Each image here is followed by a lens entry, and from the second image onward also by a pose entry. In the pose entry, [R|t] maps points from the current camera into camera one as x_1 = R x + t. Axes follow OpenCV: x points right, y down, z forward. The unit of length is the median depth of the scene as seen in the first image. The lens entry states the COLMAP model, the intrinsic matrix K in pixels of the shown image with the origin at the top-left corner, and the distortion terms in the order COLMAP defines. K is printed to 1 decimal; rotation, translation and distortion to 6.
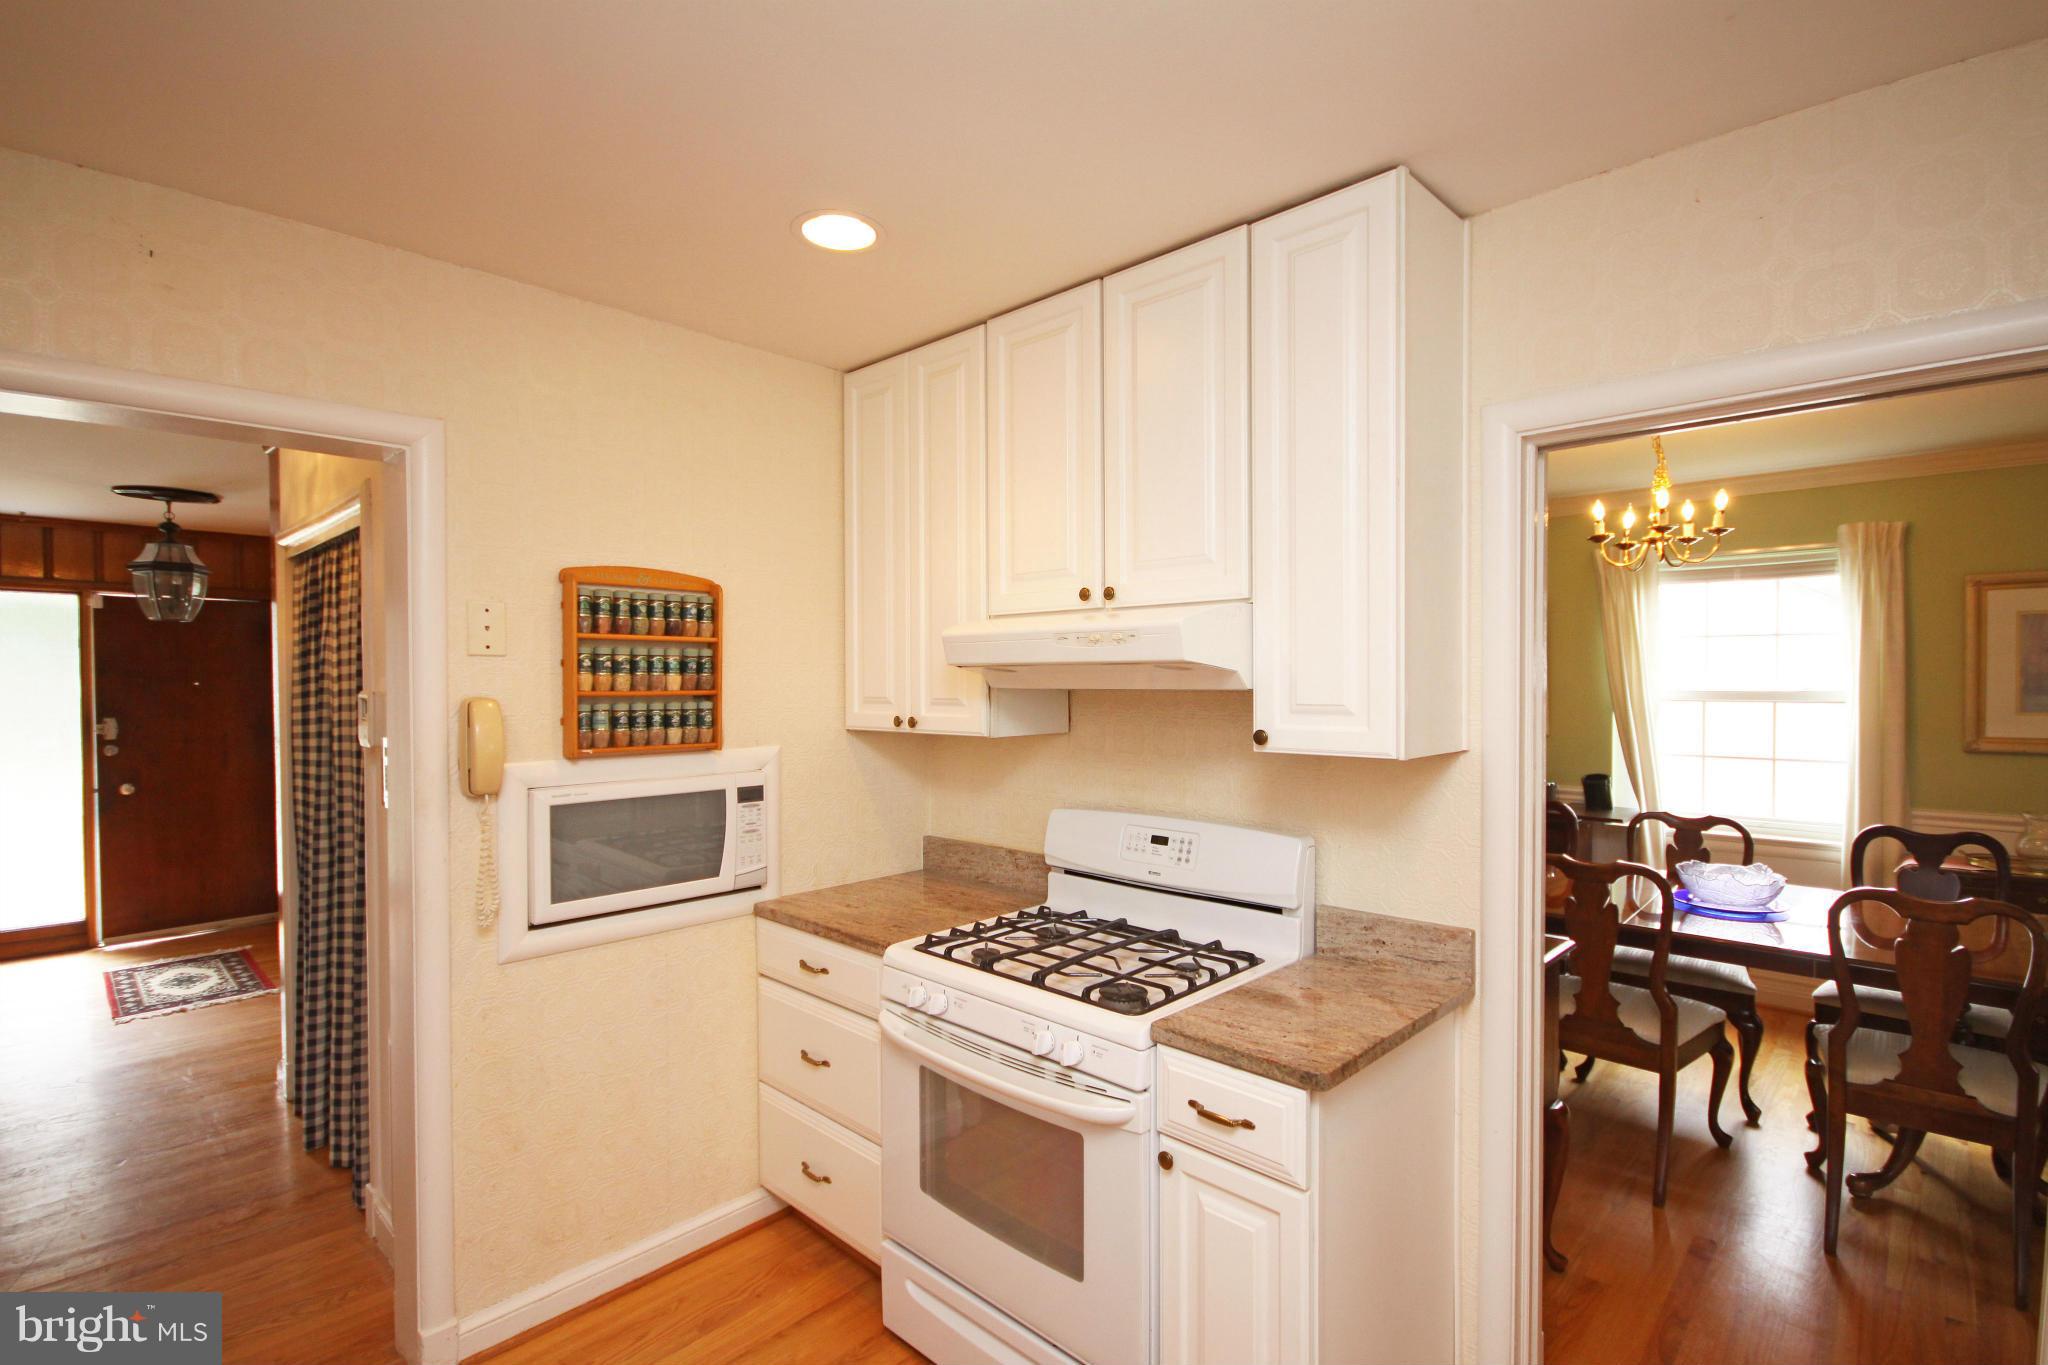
lens RADIAL K [[970.9, 0, 1028.6], [0, 970.9, 687.7], [0, 0, 1]] dist [0.000867, 0.000023]
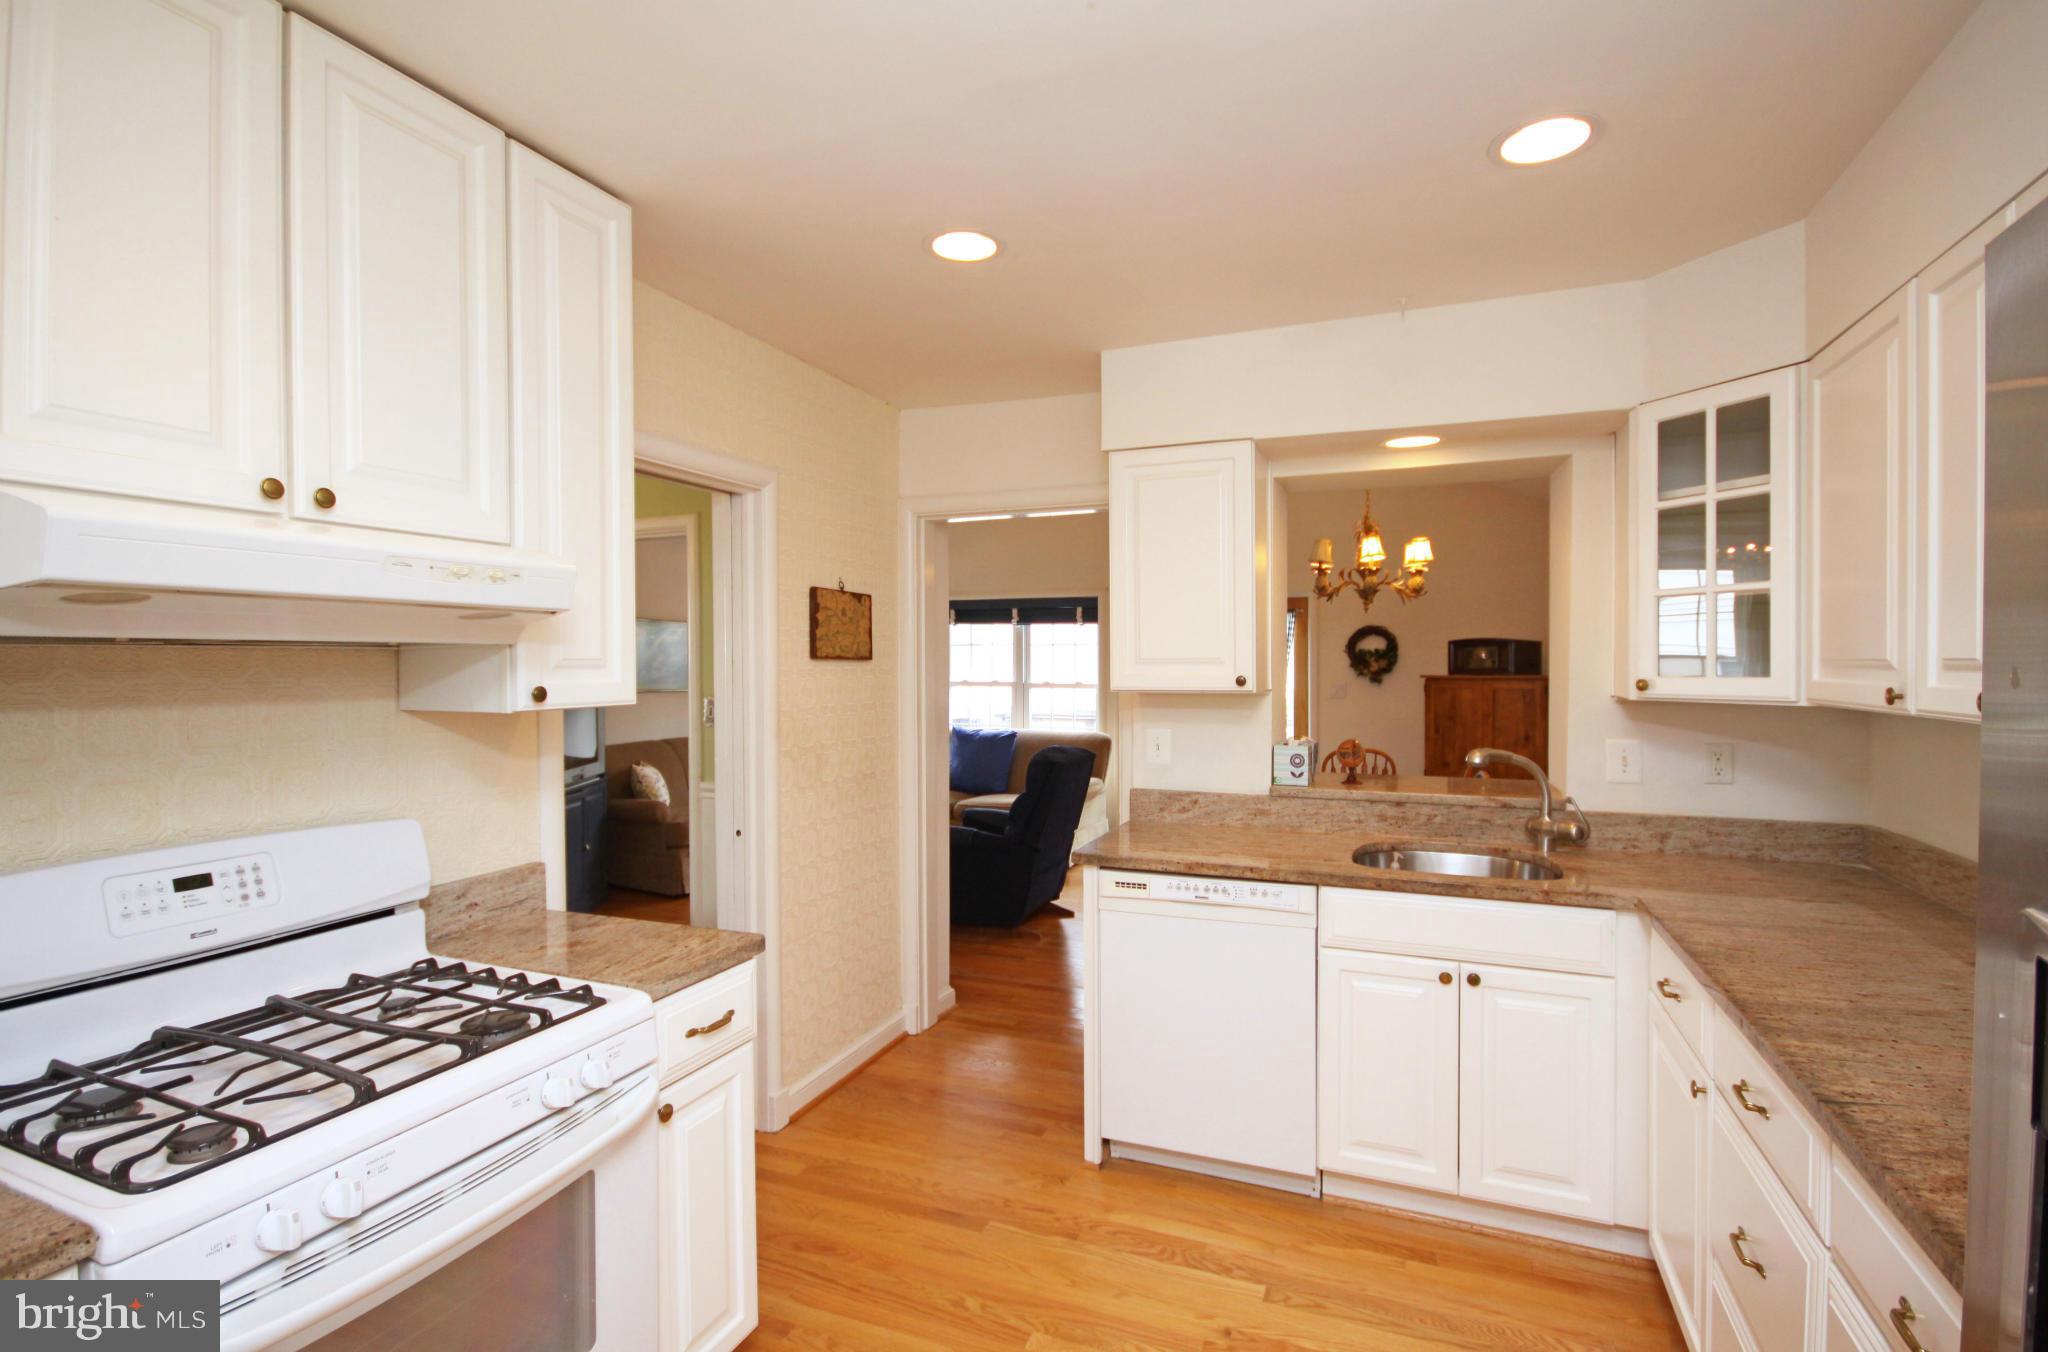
lens RADIAL K [[941.7, 0, 1033.1], [0, 941.7, 671.0], [0, 0, 1]] dist [-0.000977, -0.000344]
pose [[-0.373529, -0.002309, 0.927616, -0.642623], [0.014679, 0.999857, 0.008400, 0.021738], [-0.927502, 0.016754, -0.373442, 0.720576]]
